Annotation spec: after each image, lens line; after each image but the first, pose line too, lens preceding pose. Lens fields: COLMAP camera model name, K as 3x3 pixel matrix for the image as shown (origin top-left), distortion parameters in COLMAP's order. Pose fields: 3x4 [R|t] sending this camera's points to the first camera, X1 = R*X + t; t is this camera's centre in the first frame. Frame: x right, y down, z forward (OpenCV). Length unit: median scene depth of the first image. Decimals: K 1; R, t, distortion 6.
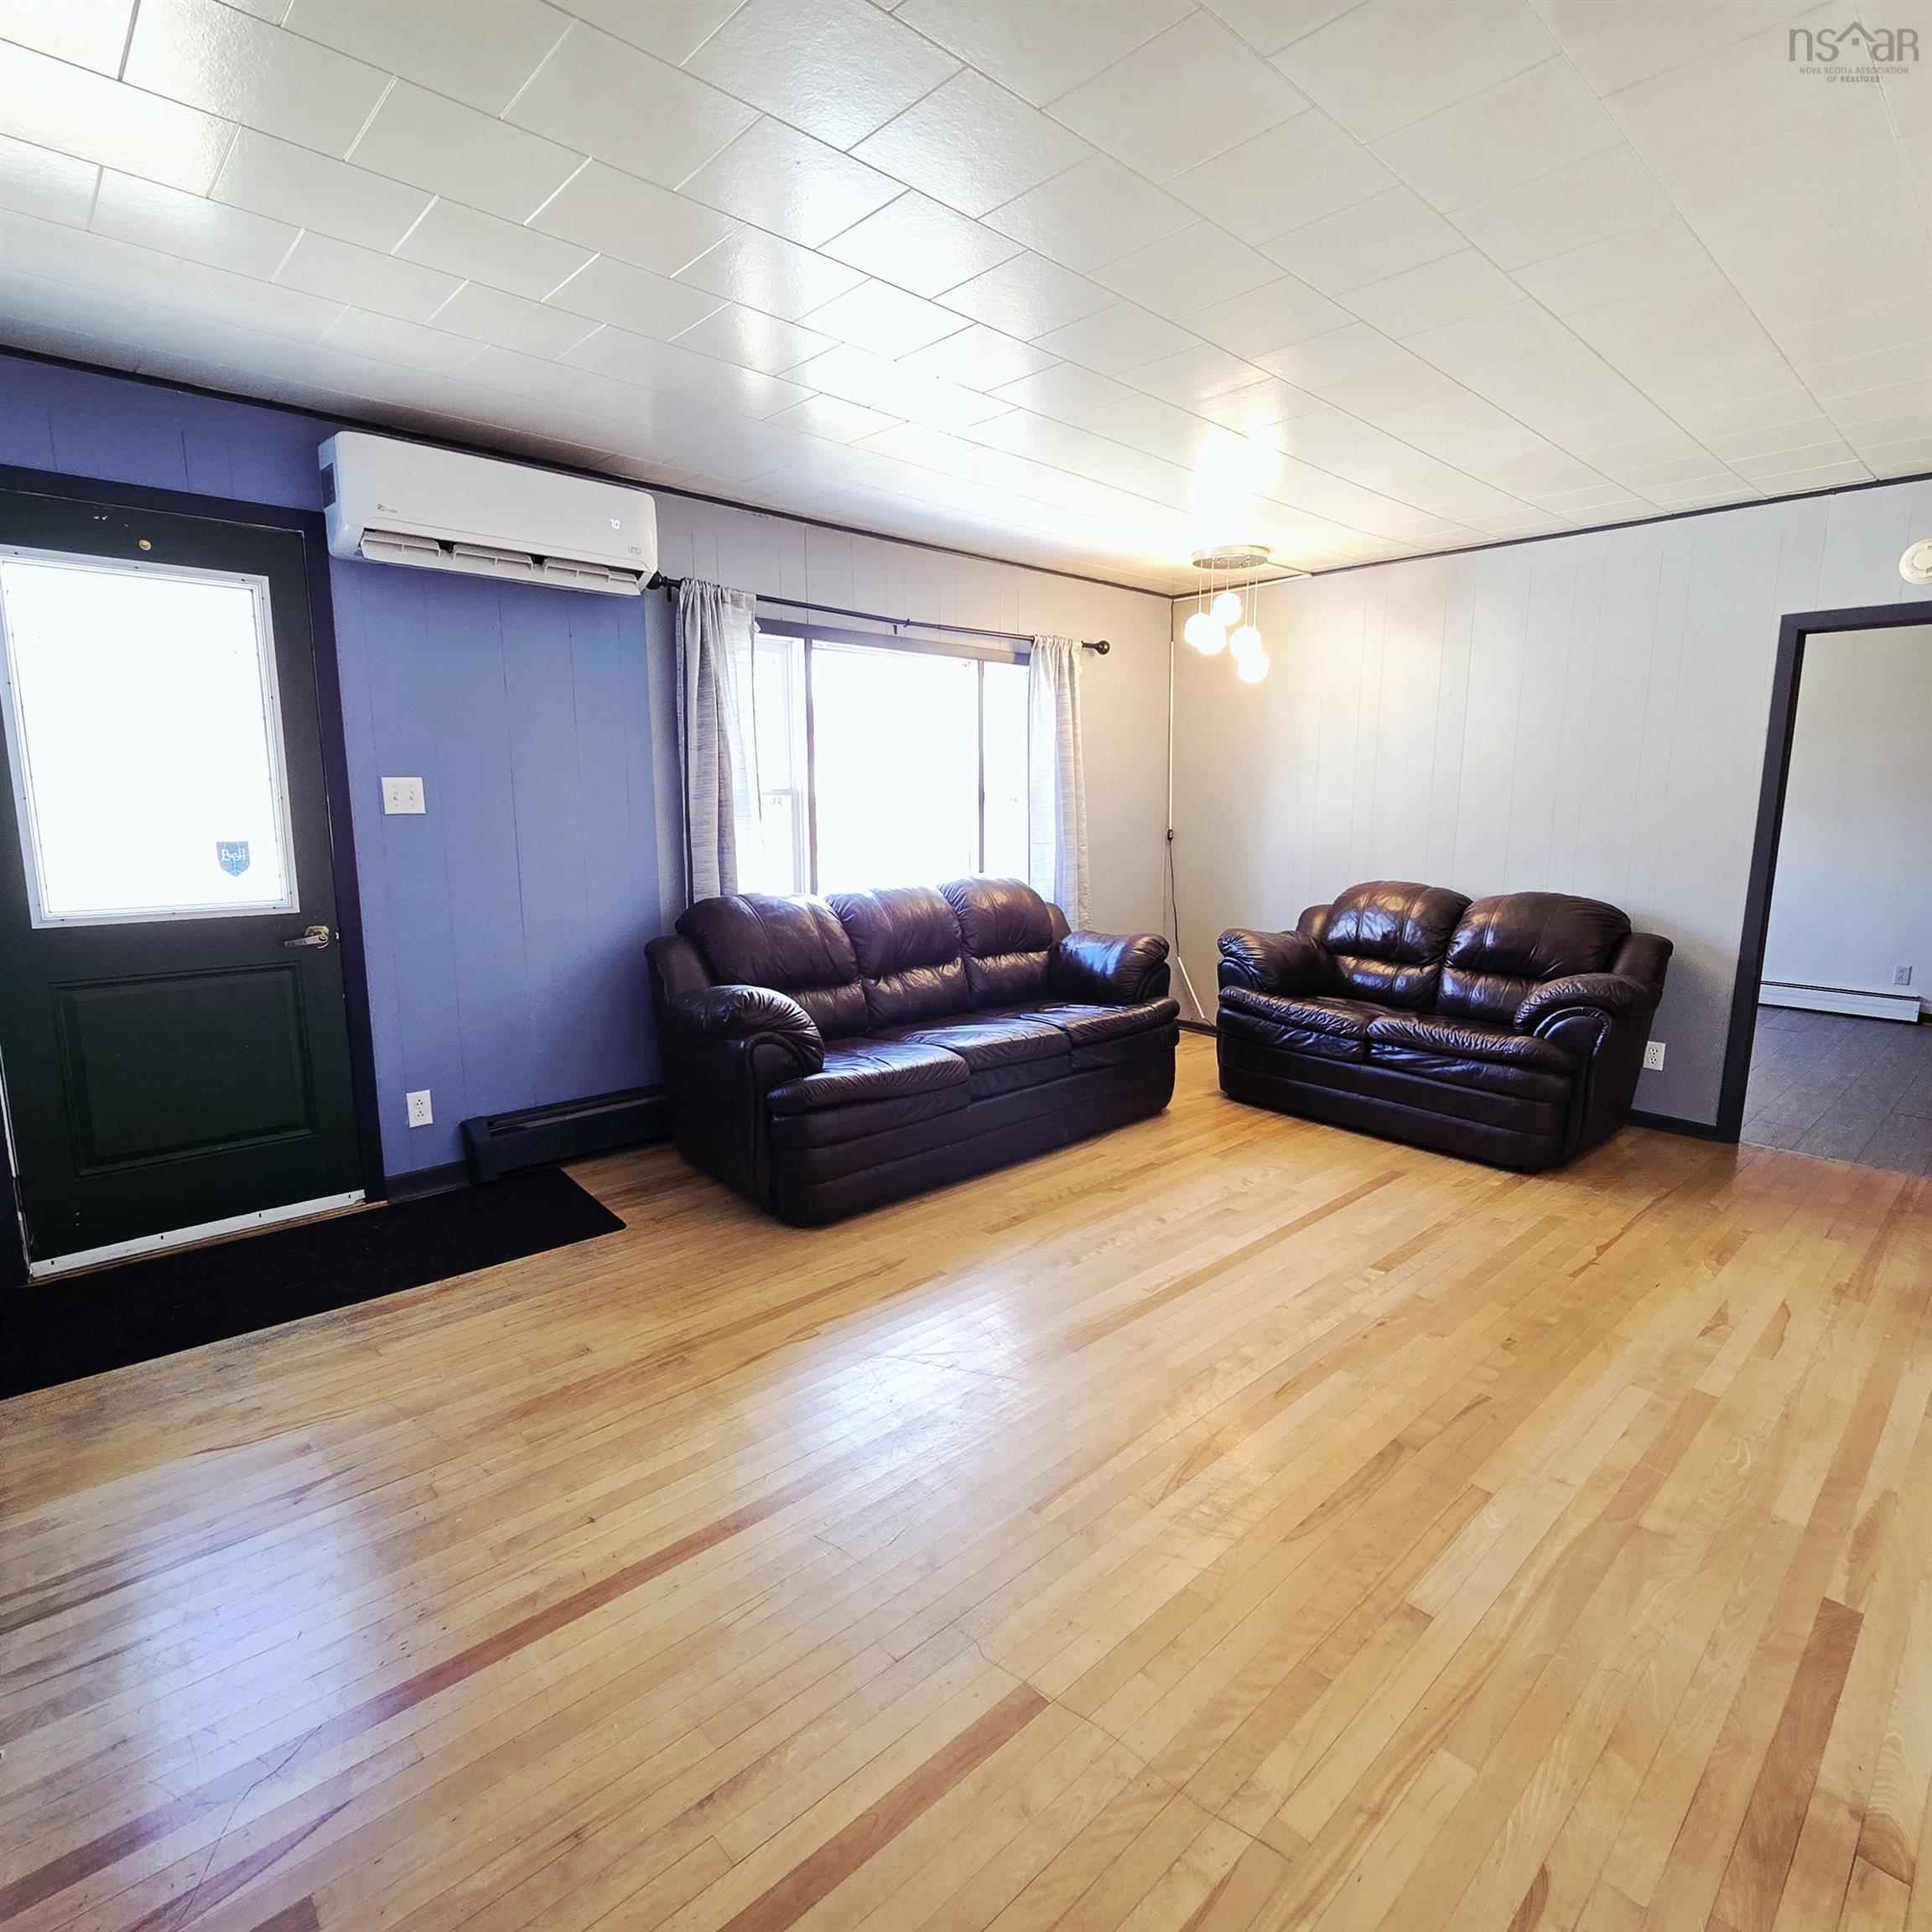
lens RADIAL K [[1054.3, 0, 966.6], [0, 1054.3, 964.0], [0, 0, 1]] dist [-0.000697, -0.001850]
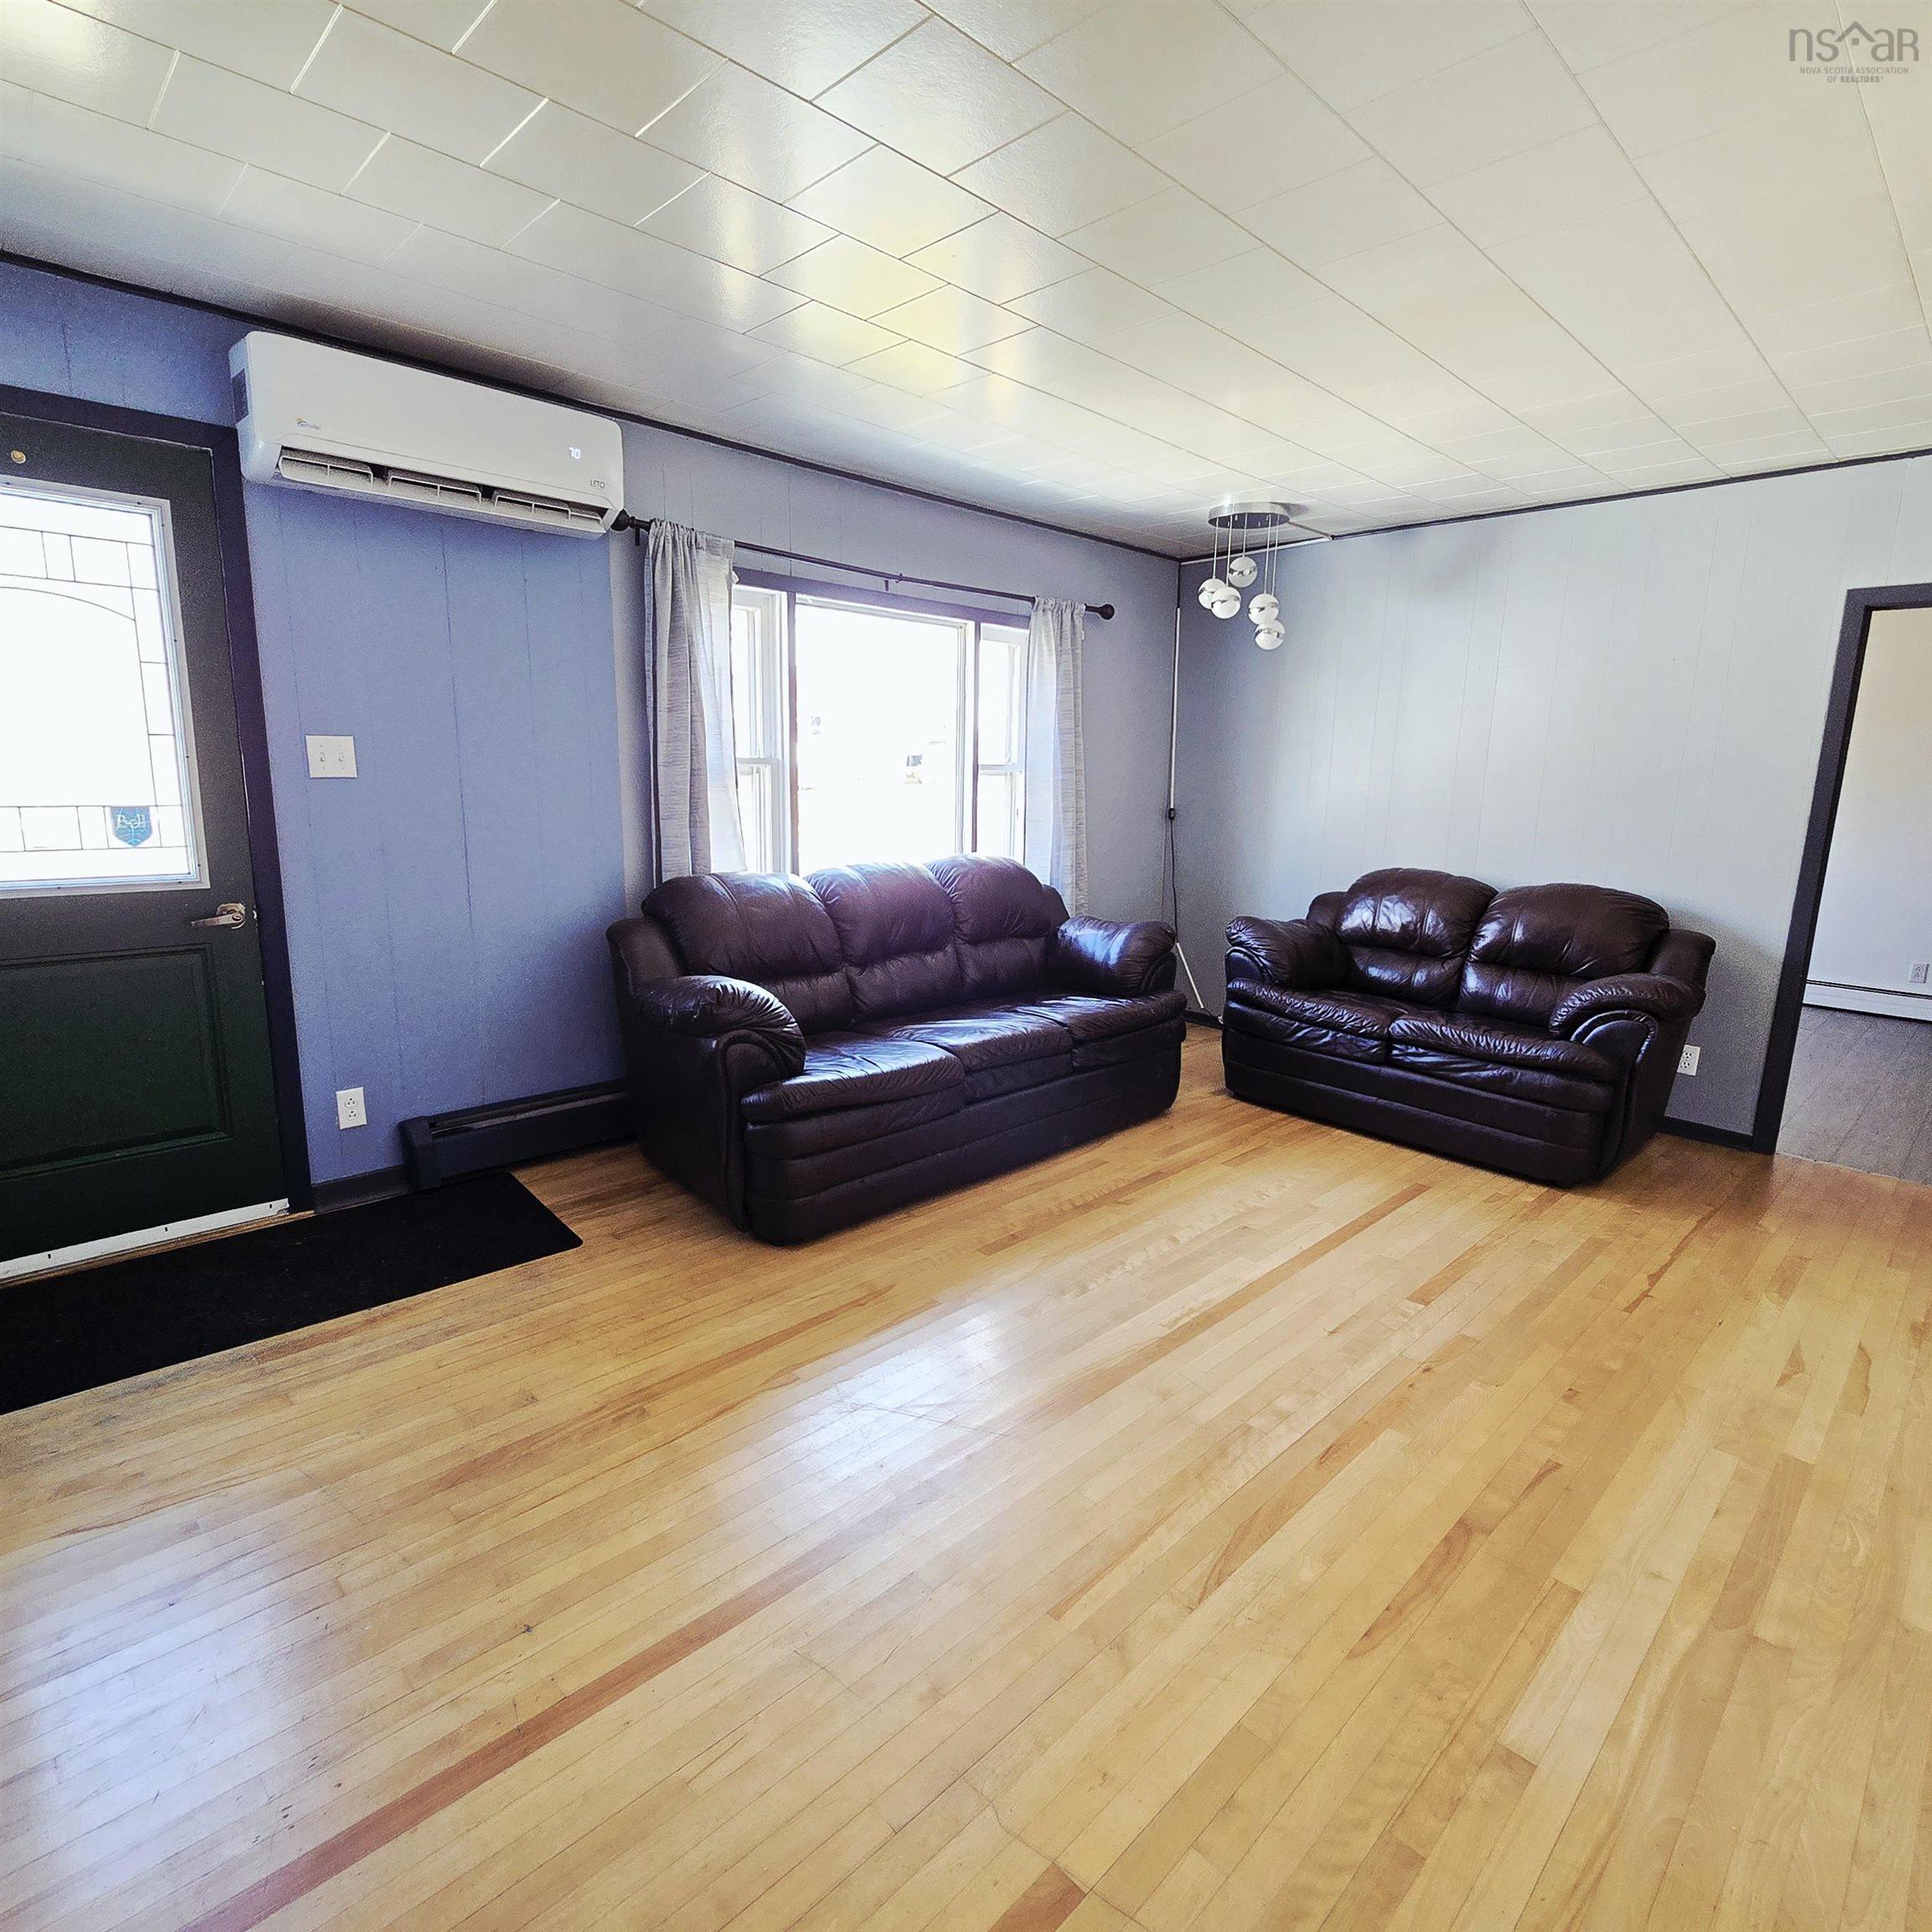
lens RADIAL K [[1054.3, 0, 966.9], [0, 1054.3, 964.3], [0, 0, 1]] dist [-0.000697, -0.001850]
pose [[0.999603, 0.014659, 0.024081, -0.022072], [-0.015279, 0.999551, 0.025779, -0.018119], [-0.023693, -0.026137, 0.999378, 0.108250]]
